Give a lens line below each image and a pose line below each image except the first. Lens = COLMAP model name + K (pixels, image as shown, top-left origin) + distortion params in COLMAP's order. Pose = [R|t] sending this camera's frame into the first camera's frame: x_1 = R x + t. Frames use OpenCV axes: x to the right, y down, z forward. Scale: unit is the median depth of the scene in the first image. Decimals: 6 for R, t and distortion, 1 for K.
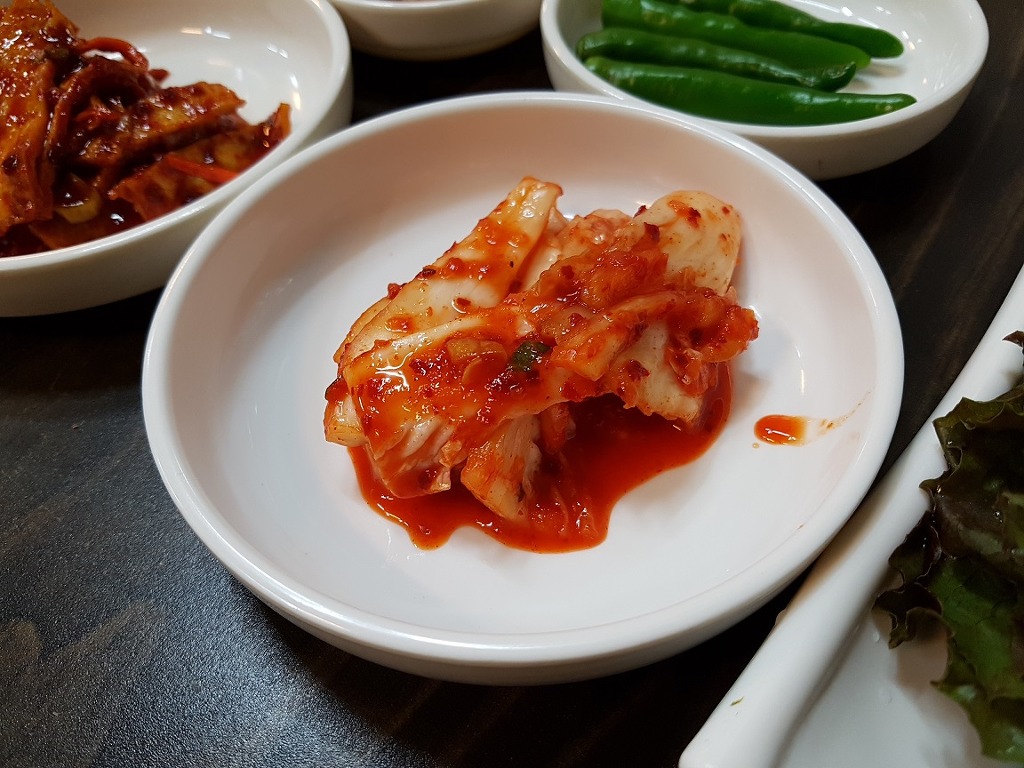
lens RADIAL K [[870.2, 0, 514.5], [0, 870.2, 382.7], [0, 0, 1]] dist [-0.058078, -0.000669]
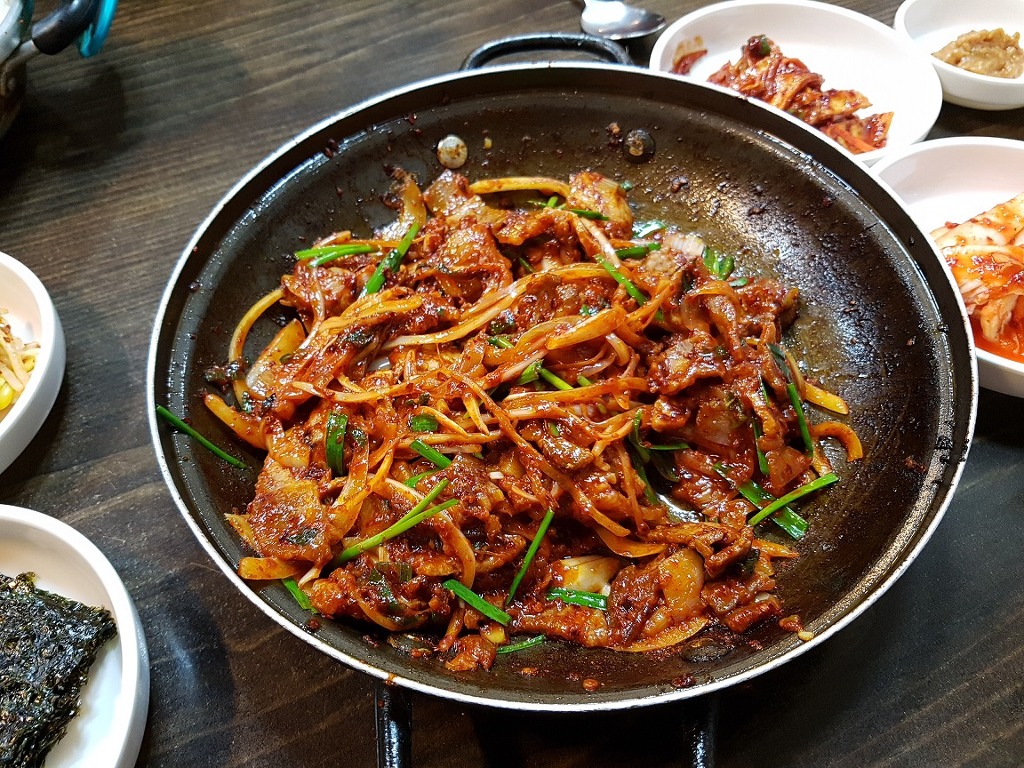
lens RADIAL K [[851.0, 0, 512.0], [0, 851.0, 384.0], [0, 0, 1]] dist [-0.043047, -0.005195]
pose [[0.910984, 0.328090, -0.249930, -0.440337], [-0.319147, 0.944595, 0.076719, 0.400318], [0.261254, 0.009874, 0.965220, -1.086348]]
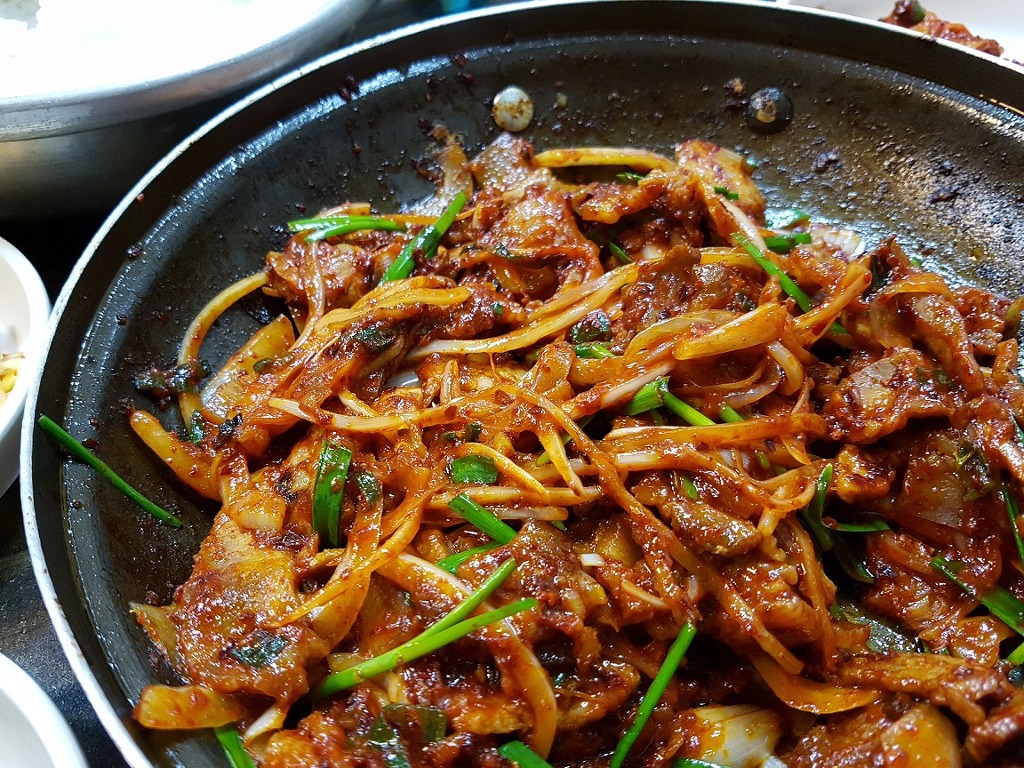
lens RADIAL K [[839.3, 0, 493.3], [0, 839.3, 400.8], [0, 0, 1]] dist [-0.012293, -0.050567]
pose [[0.888377, 0.349584, -0.297618, -0.661185], [-0.361163, 0.932346, 0.017083, 0.534010], [0.283455, 0.092312, 0.954532, -0.566399]]
